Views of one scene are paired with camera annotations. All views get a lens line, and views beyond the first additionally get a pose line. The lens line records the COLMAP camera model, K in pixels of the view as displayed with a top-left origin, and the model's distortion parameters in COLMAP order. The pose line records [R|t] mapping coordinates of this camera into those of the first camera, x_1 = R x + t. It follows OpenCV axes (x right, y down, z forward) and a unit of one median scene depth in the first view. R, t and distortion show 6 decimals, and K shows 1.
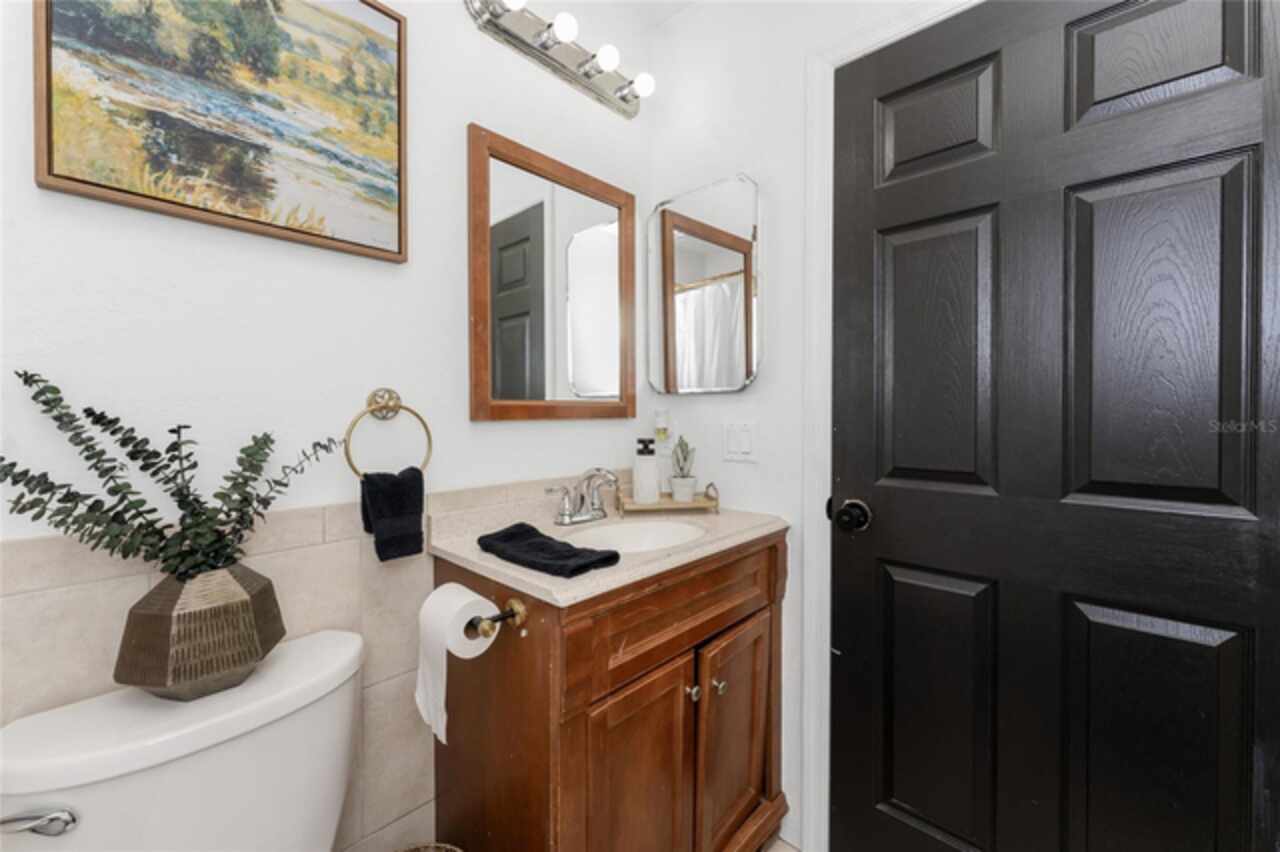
lens RADIAL K [[507.4, 0, 641.3], [0, 507.4, 421.7], [0, 0, 1]] dist [0.001167, 0.000273]
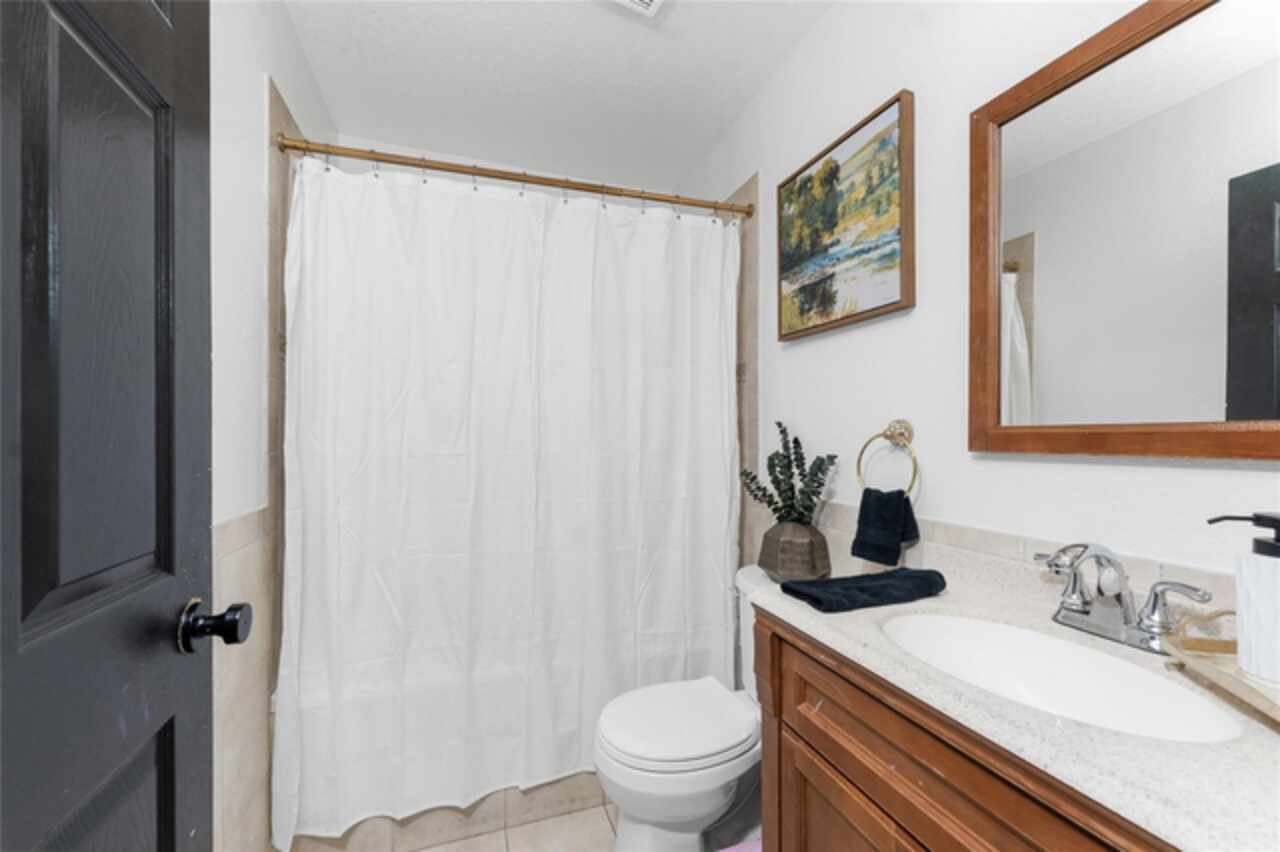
lens RADIAL K [[507.4, 0, 639.2], [0, 507.4, 430.5], [0, 0, 1]] dist [0.001167, 0.000273]
pose [[-0.461593, 0.000499, -0.887092, 0.892738], [-0.006388, 0.999972, 0.003887, -0.046512], [0.887069, 0.007461, -0.461576, 1.121412]]
